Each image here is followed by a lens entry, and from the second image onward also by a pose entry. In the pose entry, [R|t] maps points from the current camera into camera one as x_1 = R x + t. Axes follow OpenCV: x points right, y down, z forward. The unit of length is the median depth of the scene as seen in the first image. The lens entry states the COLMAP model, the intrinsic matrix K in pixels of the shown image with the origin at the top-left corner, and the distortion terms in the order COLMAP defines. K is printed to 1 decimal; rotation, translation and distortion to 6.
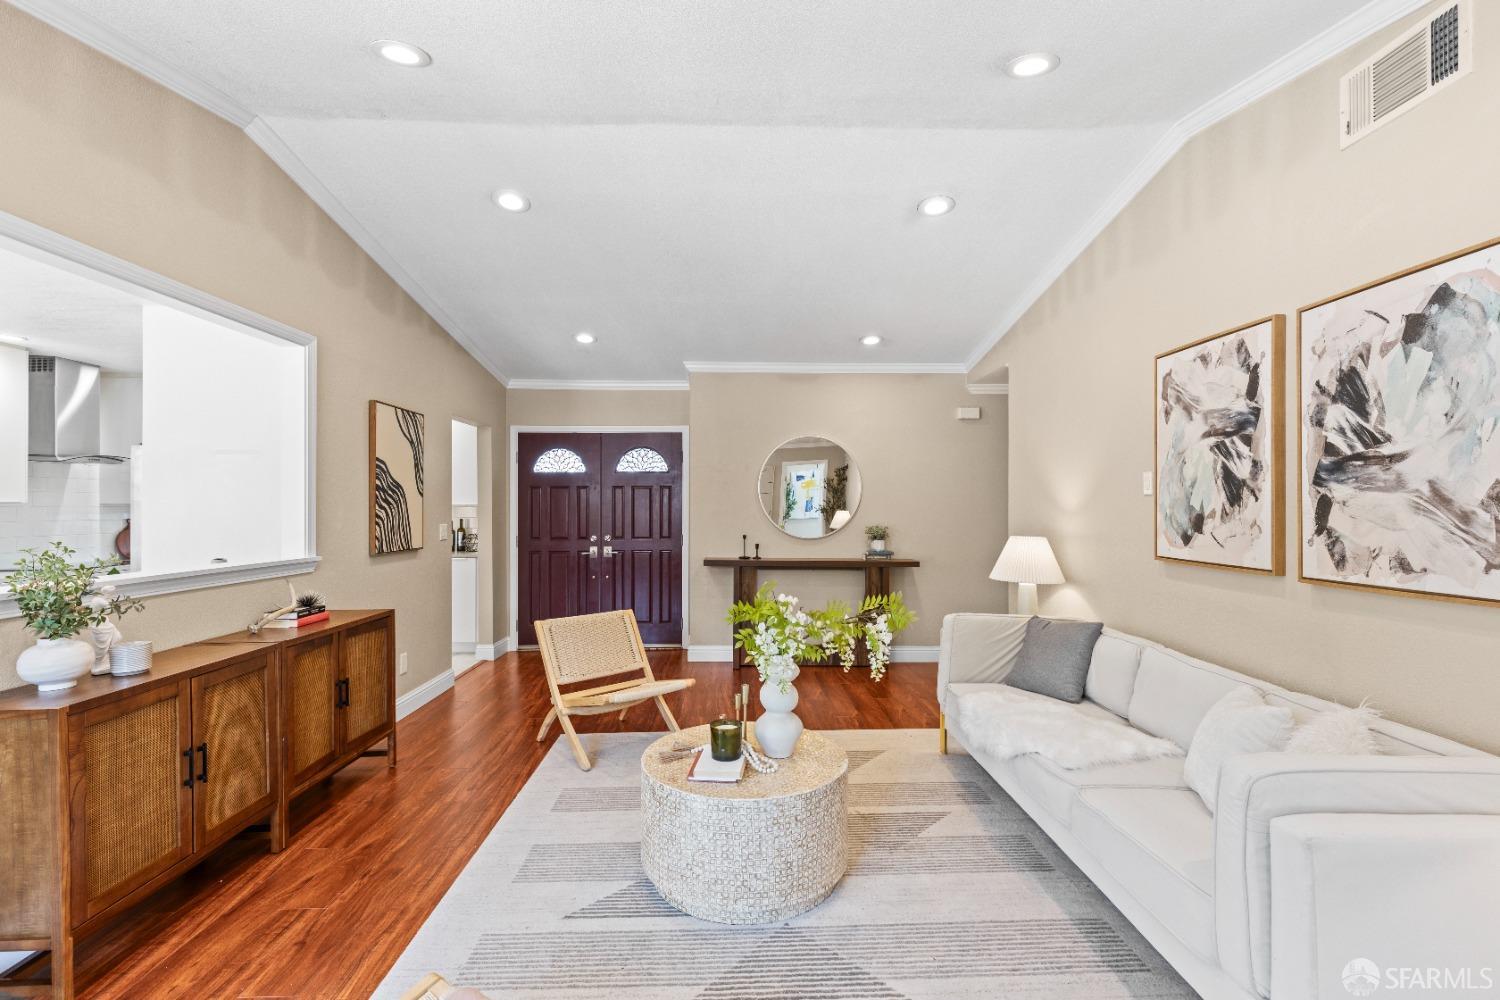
lens RADIAL K [[669.4, 0, 752.5], [0, 669.4, 504.3], [0, 0, 1]] dist [0.003493, -0.000965]
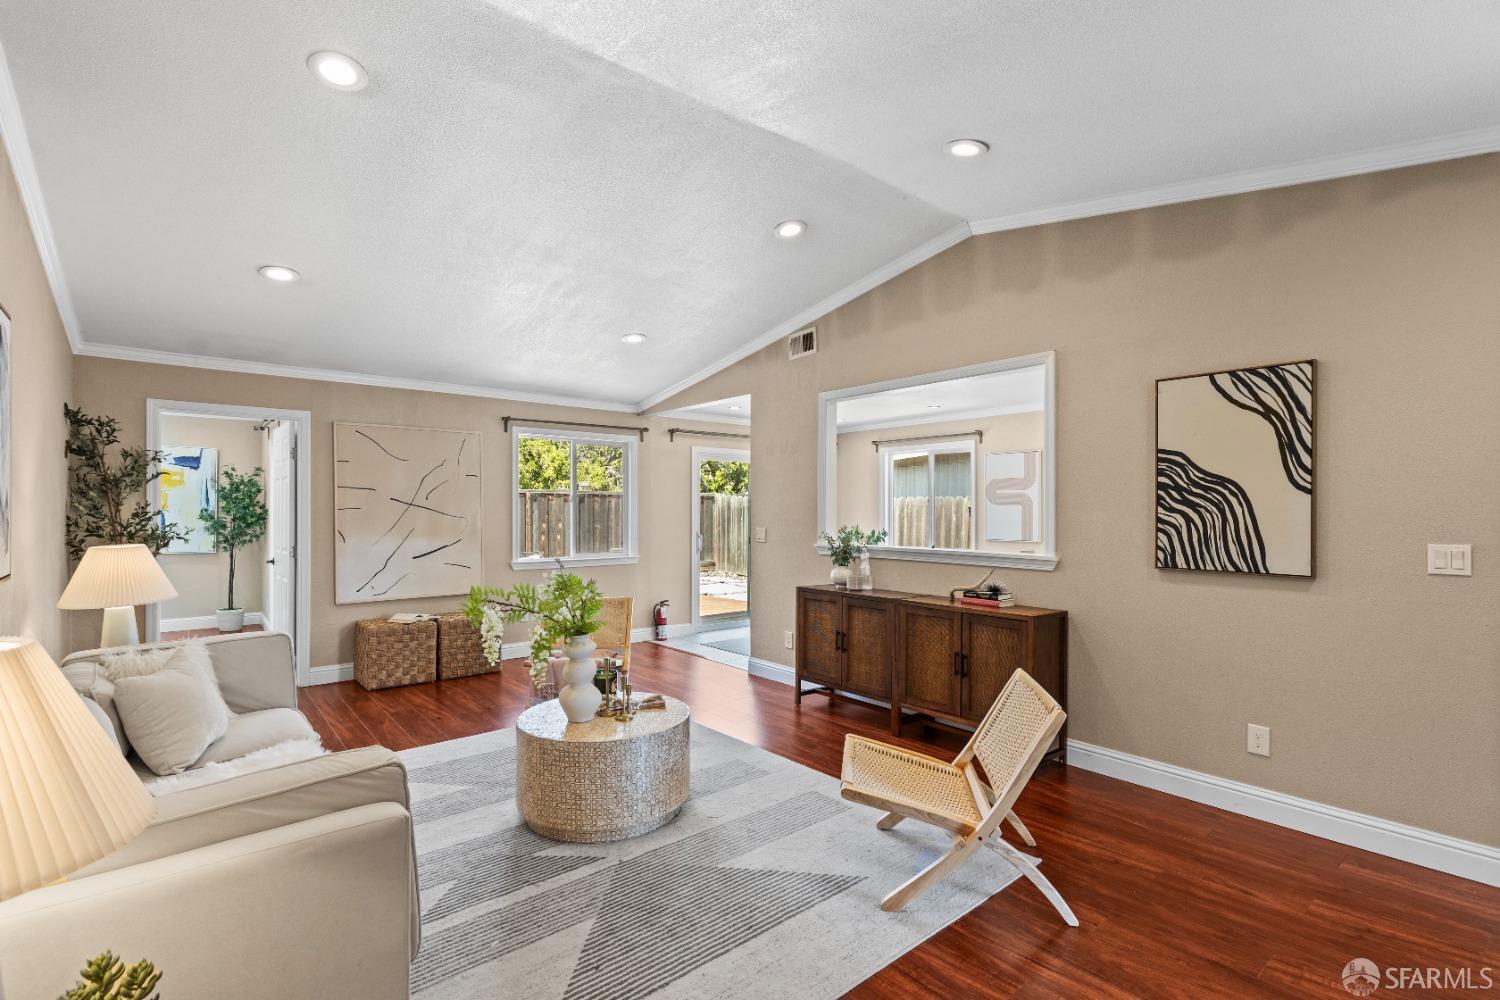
lens RADIAL K [[697.8, 0, 750.0], [0, 697.8, 515.0], [0, 0, 1]] dist [0.001321, 0.000016]
pose [[-0.786985, 0.001786, -0.616970, 0.495551], [-0.000111, 0.999995, 0.003037, 0.009394], [0.616972, 0.002458, -0.786981, 1.902187]]
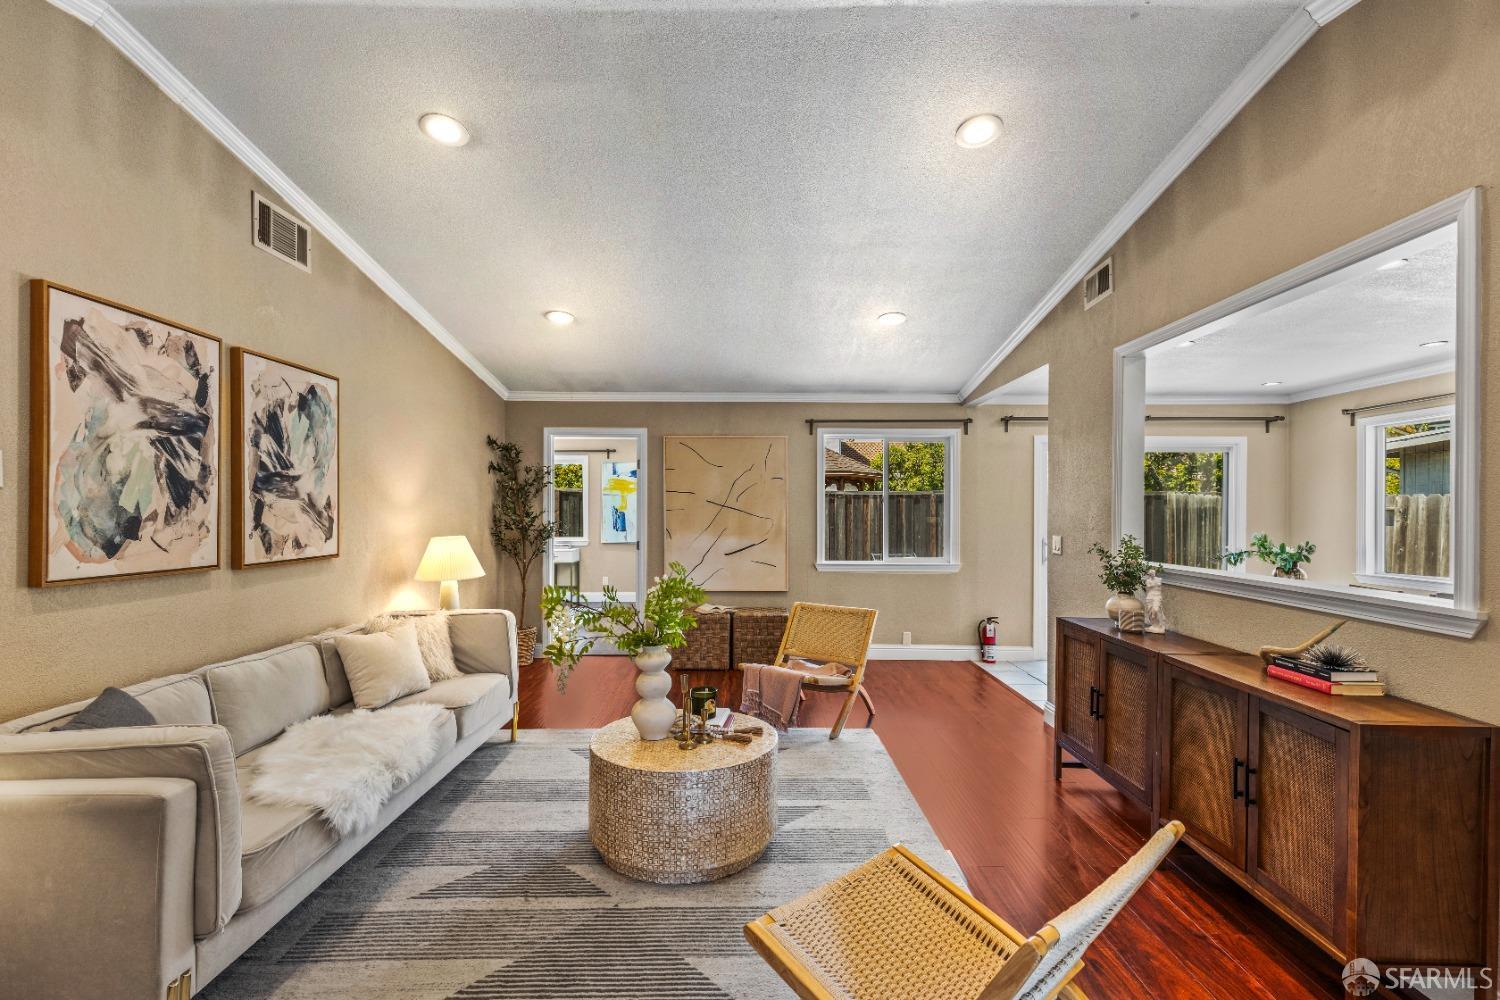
lens RADIAL K [[679.1, 0, 749.2], [0, 679.1, 516.1], [0, 0, 1]] dist [0.003556, -0.000016]
pose [[-0.999627, -0.005282, 0.026808, -0.127247], [-0.005152, 0.999975, 0.004887, 0.005607], [-0.026834, 0.004747, -0.999629, 1.864601]]
